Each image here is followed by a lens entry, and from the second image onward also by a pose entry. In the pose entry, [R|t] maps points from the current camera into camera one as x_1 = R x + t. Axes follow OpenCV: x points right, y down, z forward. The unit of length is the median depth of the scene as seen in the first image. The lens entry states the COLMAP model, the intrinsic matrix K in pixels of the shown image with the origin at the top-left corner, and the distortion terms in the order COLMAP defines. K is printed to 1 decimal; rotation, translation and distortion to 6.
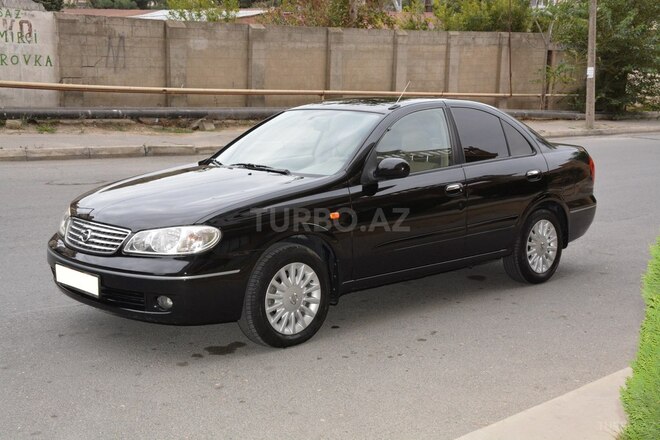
lens RADIAL K [[838.4, 0, 329.8], [0, 838.4, 217.3], [0, 0, 1]] dist [0.106988, 0.000000]
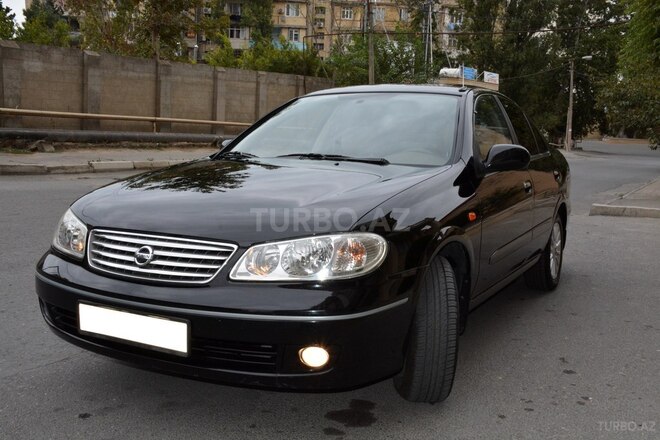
lens RADIAL K [[686.2, 0, 334.3], [0, 686.2, 223.6], [0, 0, 1]] dist [0.044929, 0.000000]
pose [[0.951757, -0.025913, 0.305756, -0.070565], [0.030866, 0.999459, -0.011377, 0.001828], [-0.305295, 0.020266, 0.952042, 0.108408]]
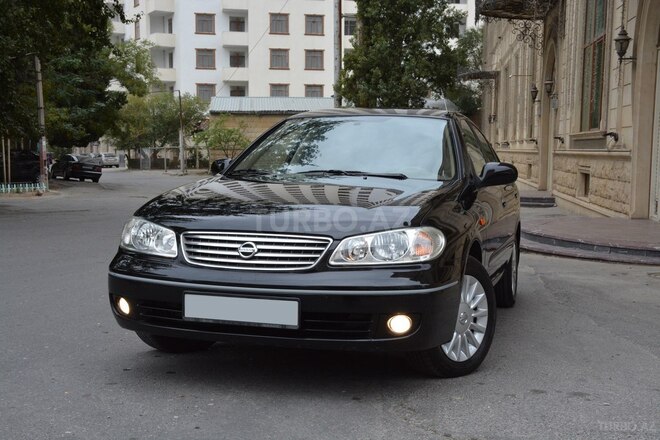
lens RADIAL K [[838.4, 0, 329.1], [0, 838.4, 224.2], [0, 0, 1]] dist [0.106988, 0.000000]
pose [[0.878614, -0.016739, 0.477239, -0.131511], [0.054257, 0.996413, -0.064939, 0.011600], [-0.474440, 0.082950, 0.876371, 0.073278]]
